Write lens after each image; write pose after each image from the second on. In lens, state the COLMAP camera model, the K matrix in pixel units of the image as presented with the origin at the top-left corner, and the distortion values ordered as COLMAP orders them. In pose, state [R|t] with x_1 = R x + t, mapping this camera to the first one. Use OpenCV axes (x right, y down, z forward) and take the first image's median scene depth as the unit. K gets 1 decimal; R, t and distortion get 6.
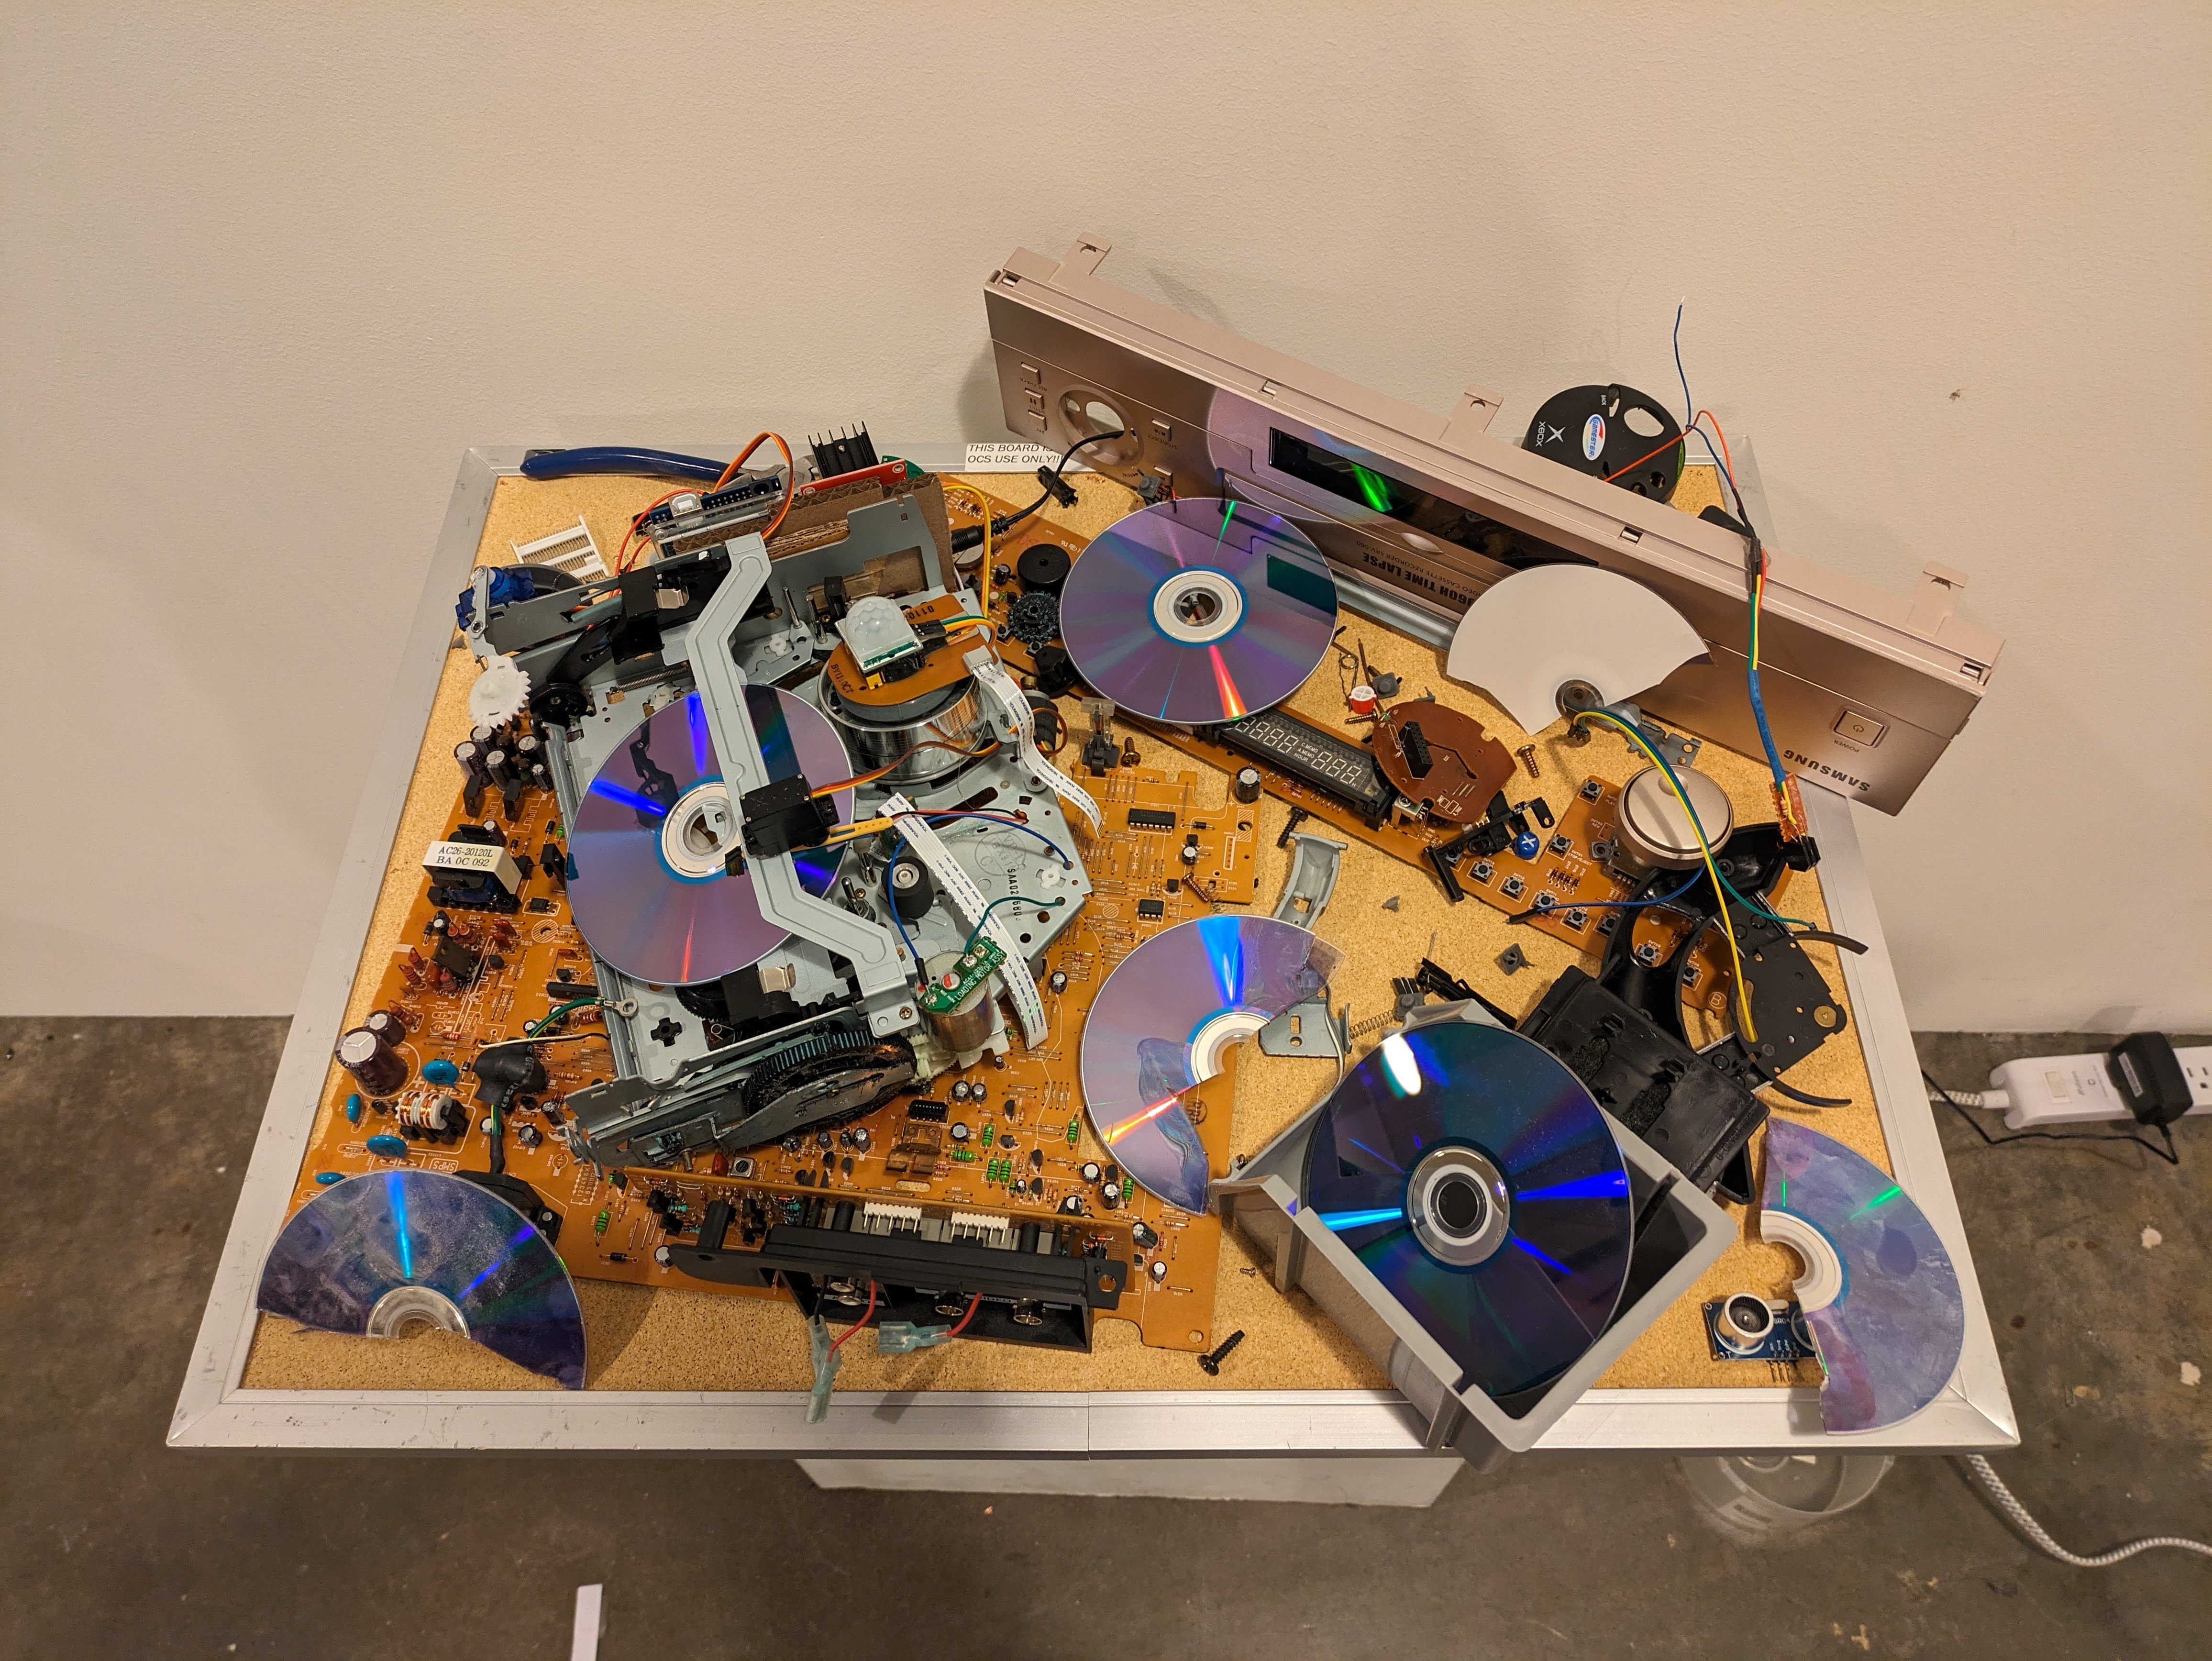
lens RADIAL K [[1602.3, 0, 1116.4], [0, 1602.3, 828.0], [0, 0, 1]] dist [0.018599, -0.007262]
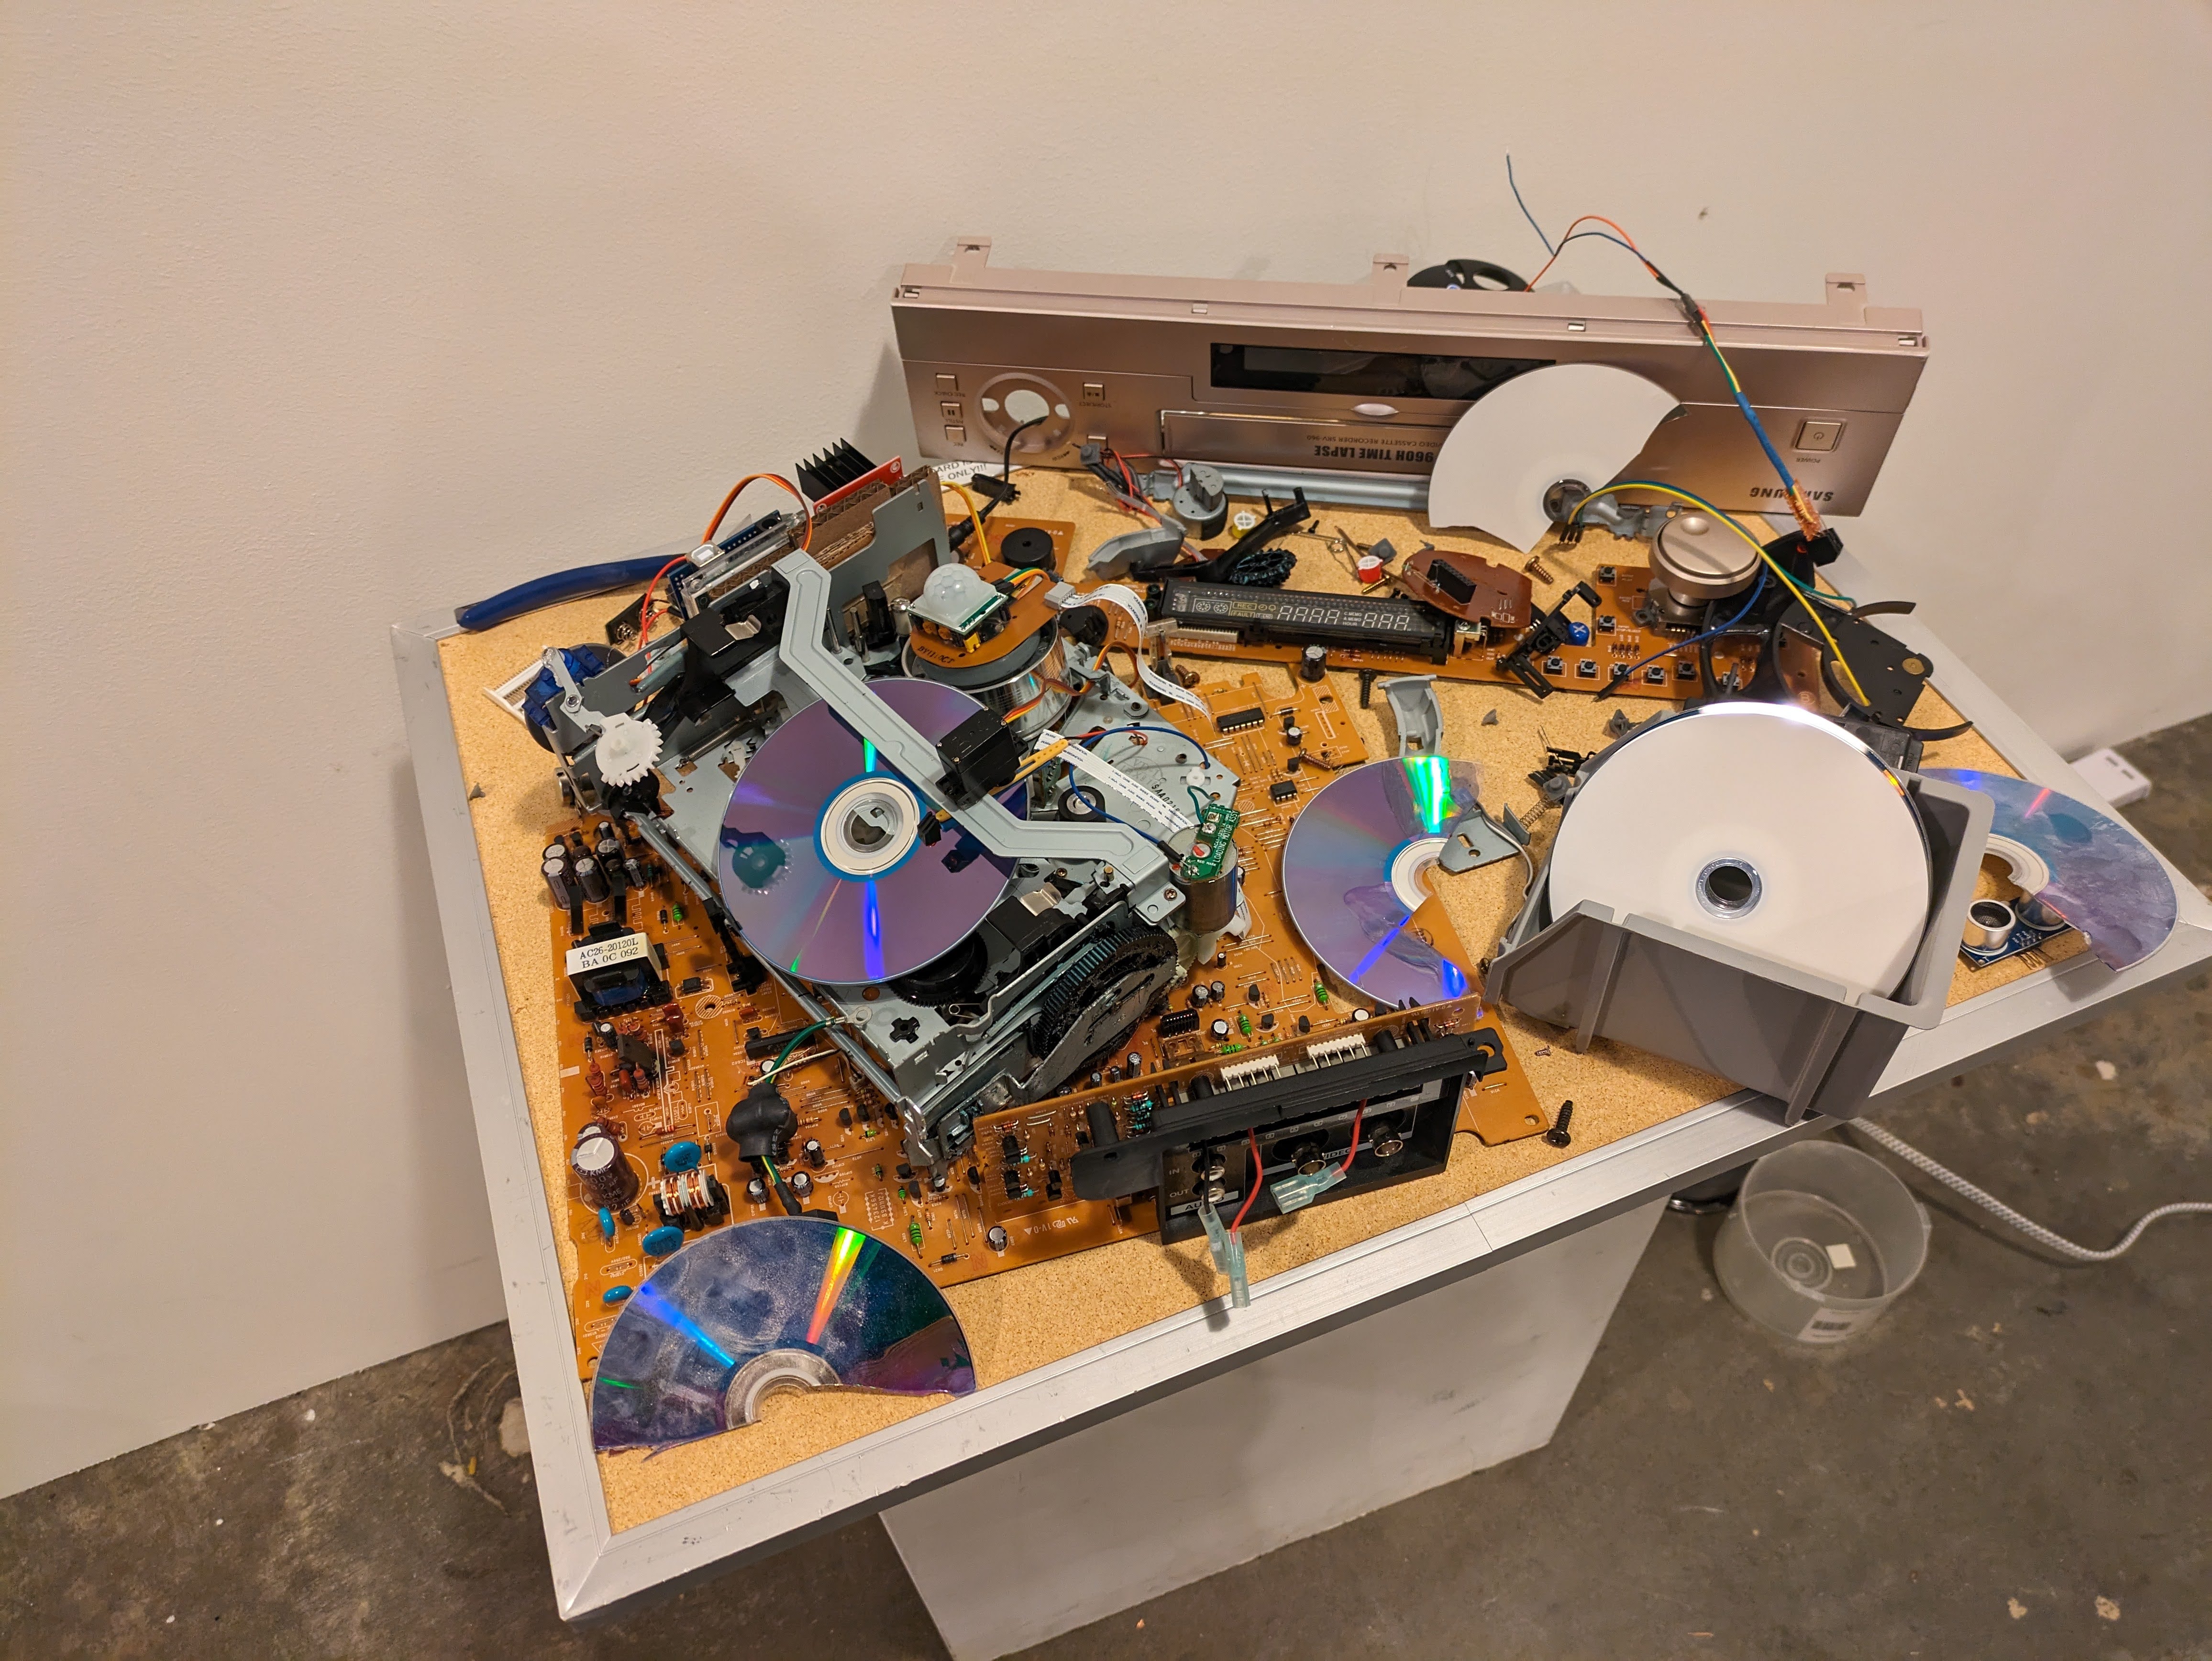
lens RADIAL K [[1602.3, 0, 1065.9], [0, 1602.3, 866.0], [0, 0, 1]] dist [0.018599, -0.007262]
pose [[0.933061, -0.311101, 0.180591, -0.312501], [0.329106, 0.940946, -0.079442, 0.133711], [-0.145212, 0.133558, 0.980345, 0.033227]]
